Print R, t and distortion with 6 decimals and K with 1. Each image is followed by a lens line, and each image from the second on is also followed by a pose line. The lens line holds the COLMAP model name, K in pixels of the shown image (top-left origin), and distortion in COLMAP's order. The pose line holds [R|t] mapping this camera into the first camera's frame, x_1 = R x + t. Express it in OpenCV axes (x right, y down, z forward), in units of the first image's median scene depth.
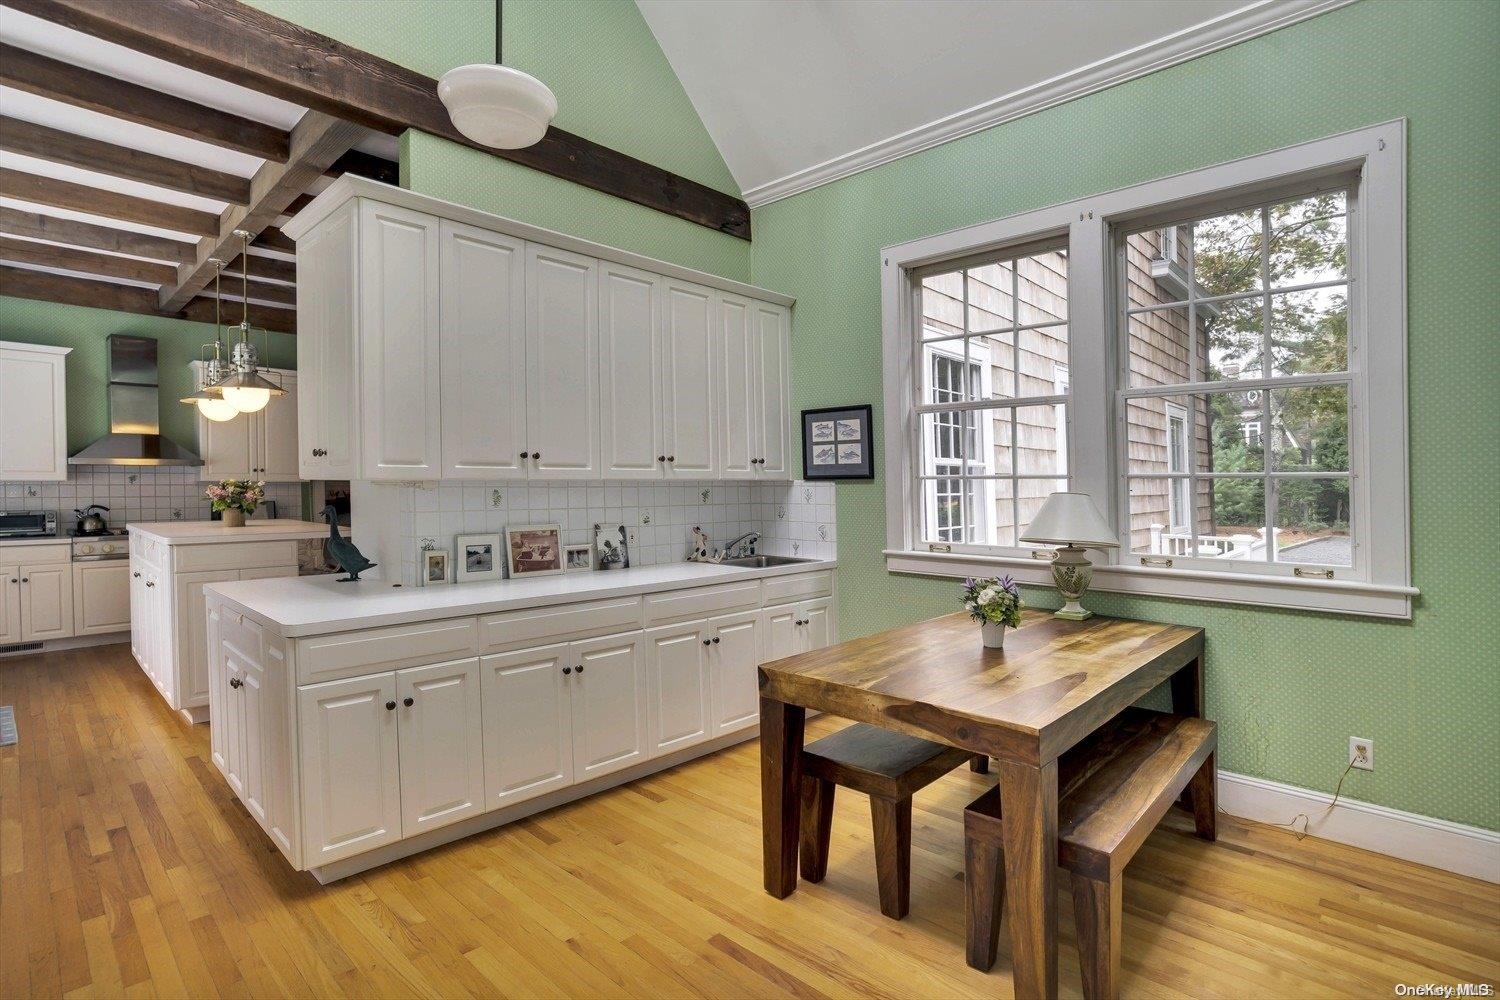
lens RADIAL K [[725.5, 0, 759.6], [0, 725.5, 501.9], [0, 0, 1]] dist [-0.014684, 0.000377]
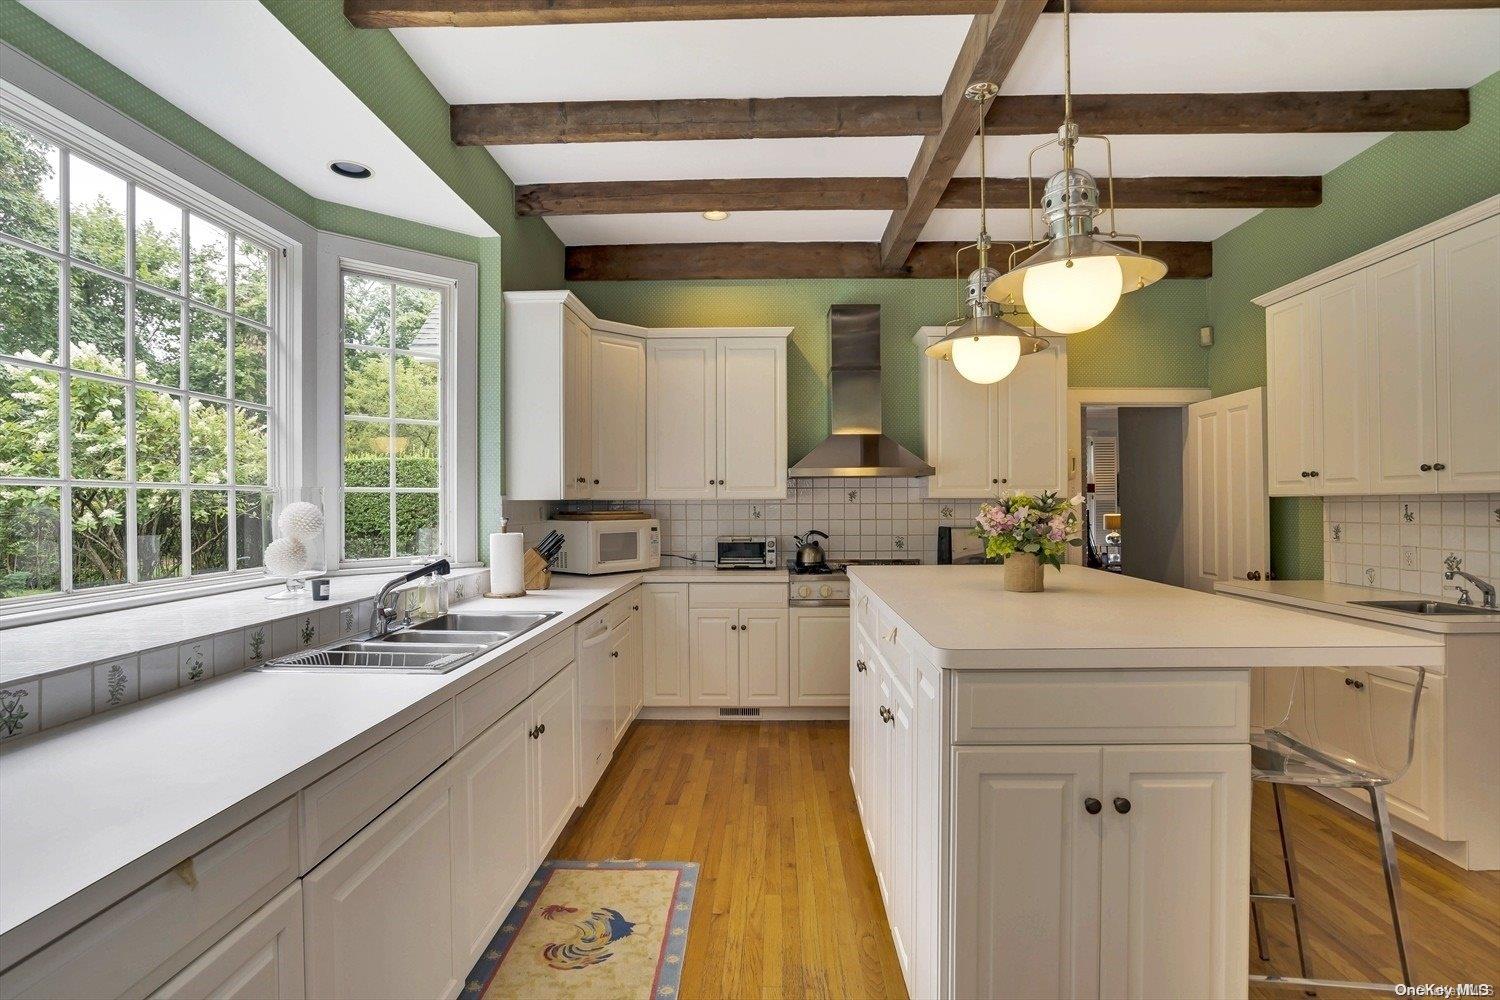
lens RADIAL K [[725.5, 0, 751.4], [0, 725.5, 506.1], [0, 0, 1]] dist [-0.014684, 0.000377]
pose [[0.661957, -0.001323, -0.749541, -0.399611], [-0.010917, 0.999875, -0.011406, -0.011915], [0.749462, 0.015733, 0.661860, 0.445520]]
